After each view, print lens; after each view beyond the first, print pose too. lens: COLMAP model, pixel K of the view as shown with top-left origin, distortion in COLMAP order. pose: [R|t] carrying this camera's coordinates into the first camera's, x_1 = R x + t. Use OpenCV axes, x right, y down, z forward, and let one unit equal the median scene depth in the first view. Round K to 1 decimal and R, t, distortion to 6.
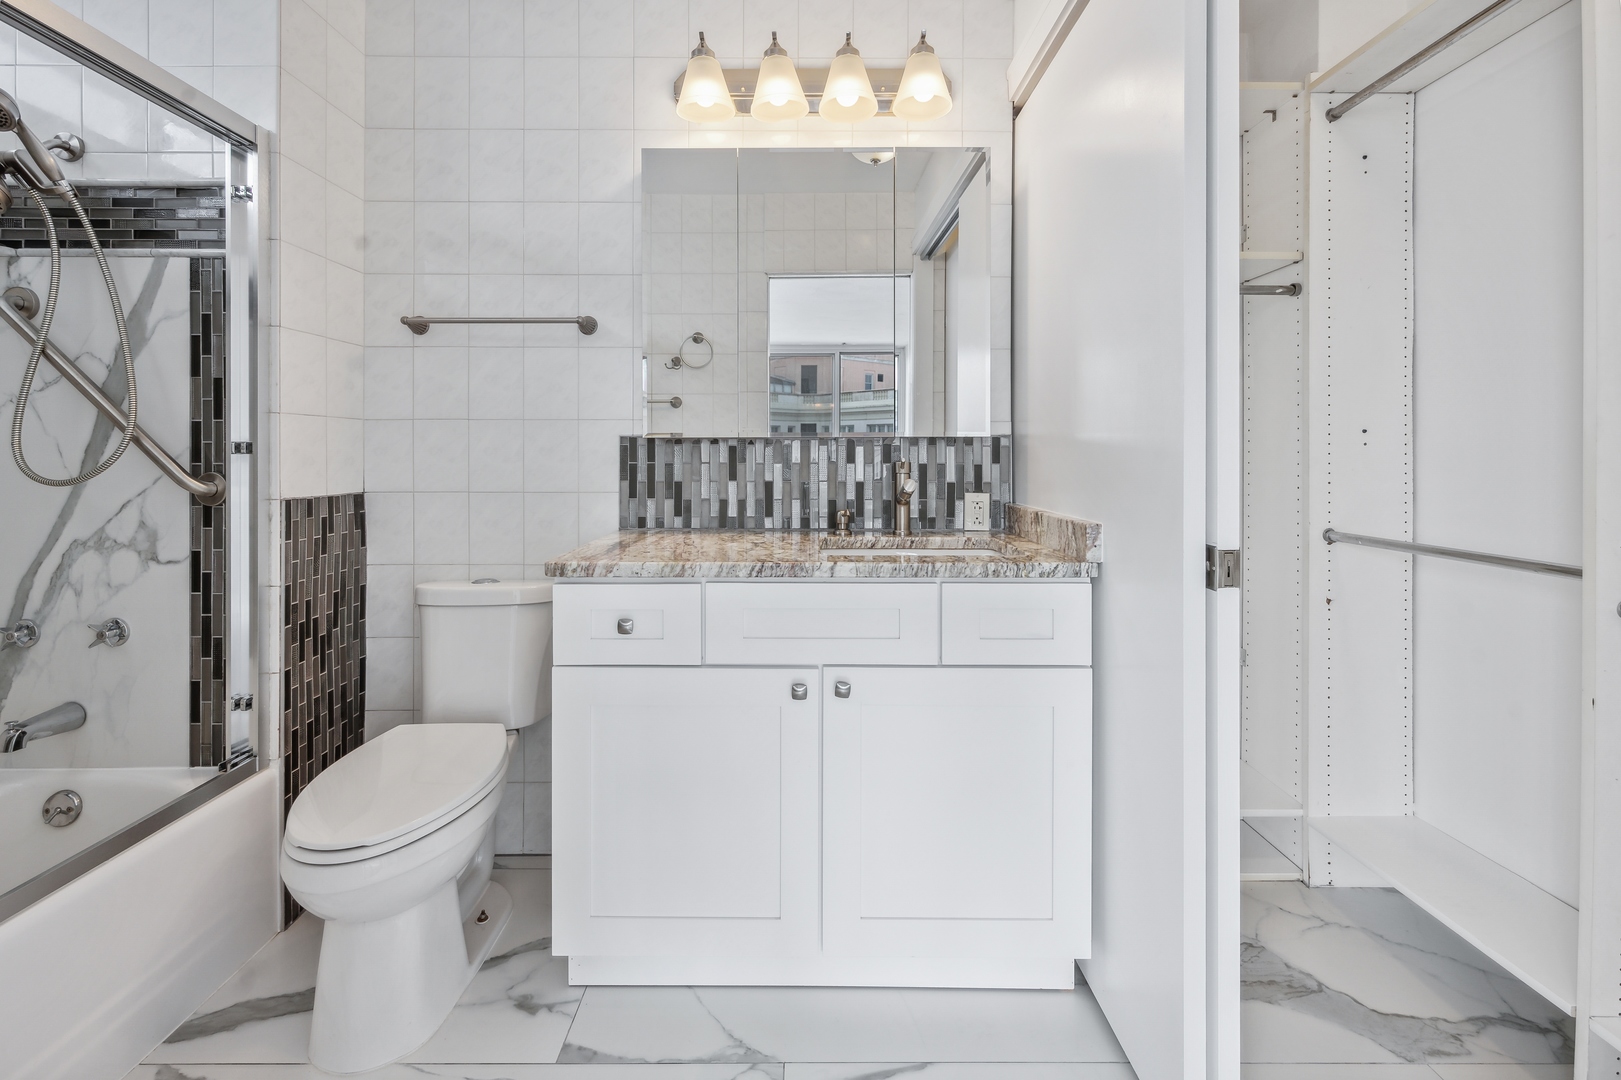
lens RADIAL K [[690.4, 0, 805.4], [0, 690.4, 453.9], [0, 0, 1]] dist [-0.000876, 0.000469]
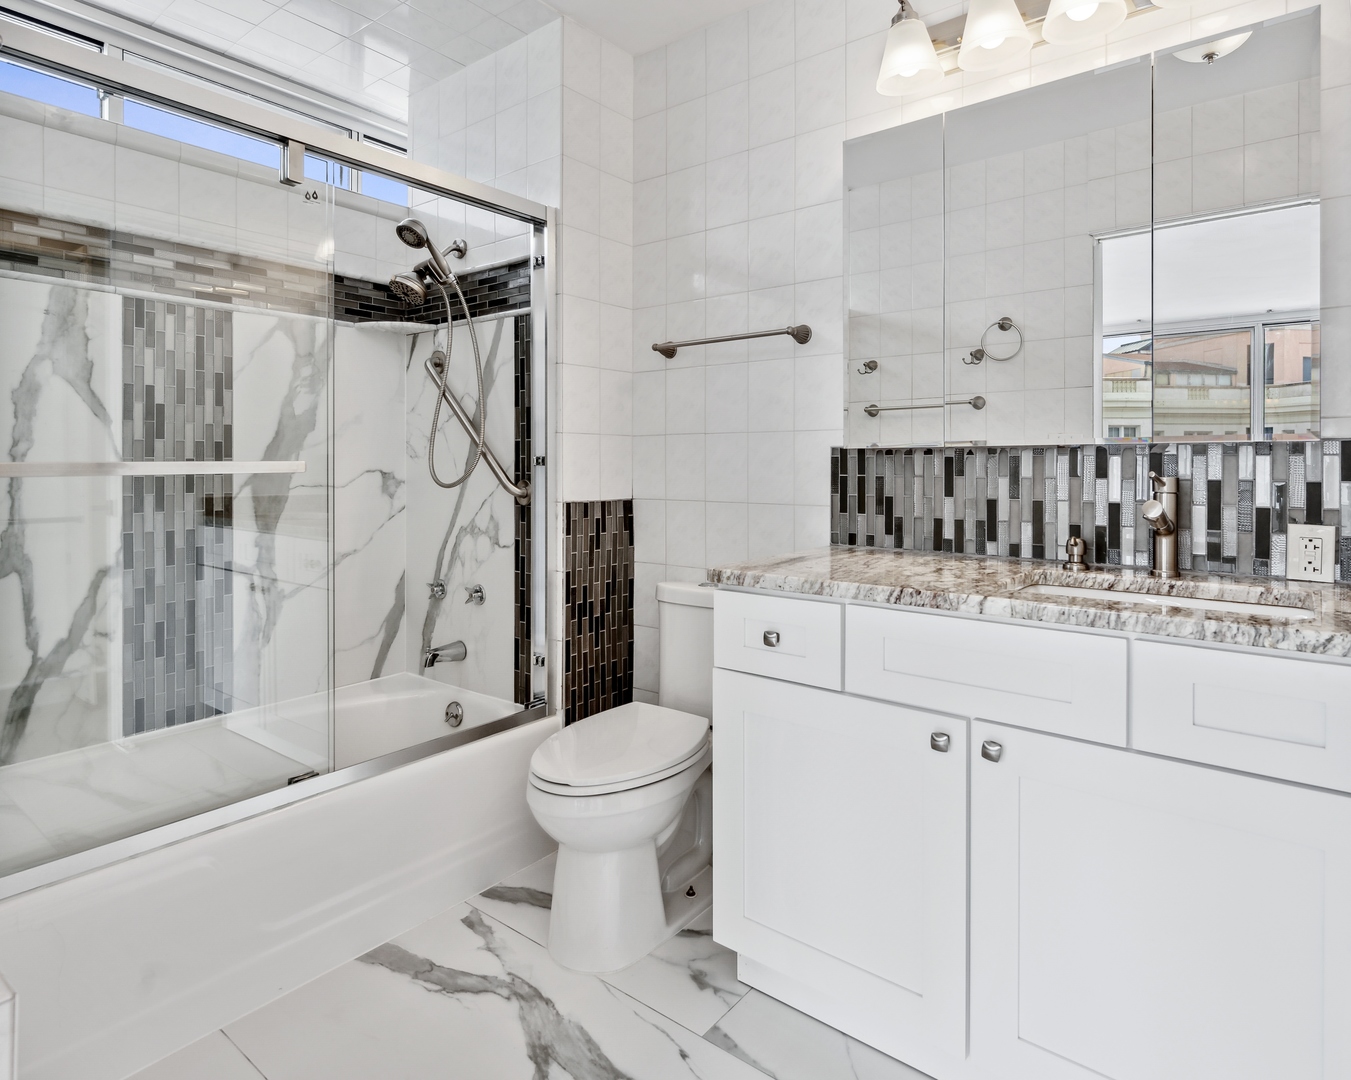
lens RADIAL K [[799.1, 0, 675.4], [0, 799.1, 463.3], [0, 0, 1]] dist [0.004099, -0.000740]
pose [[0.774966, -0.000613, -0.632003, 0.273816], [0.000914, 1.000000, 0.000152, -0.003866], [0.632003, -0.000696, 0.774966, 0.008732]]
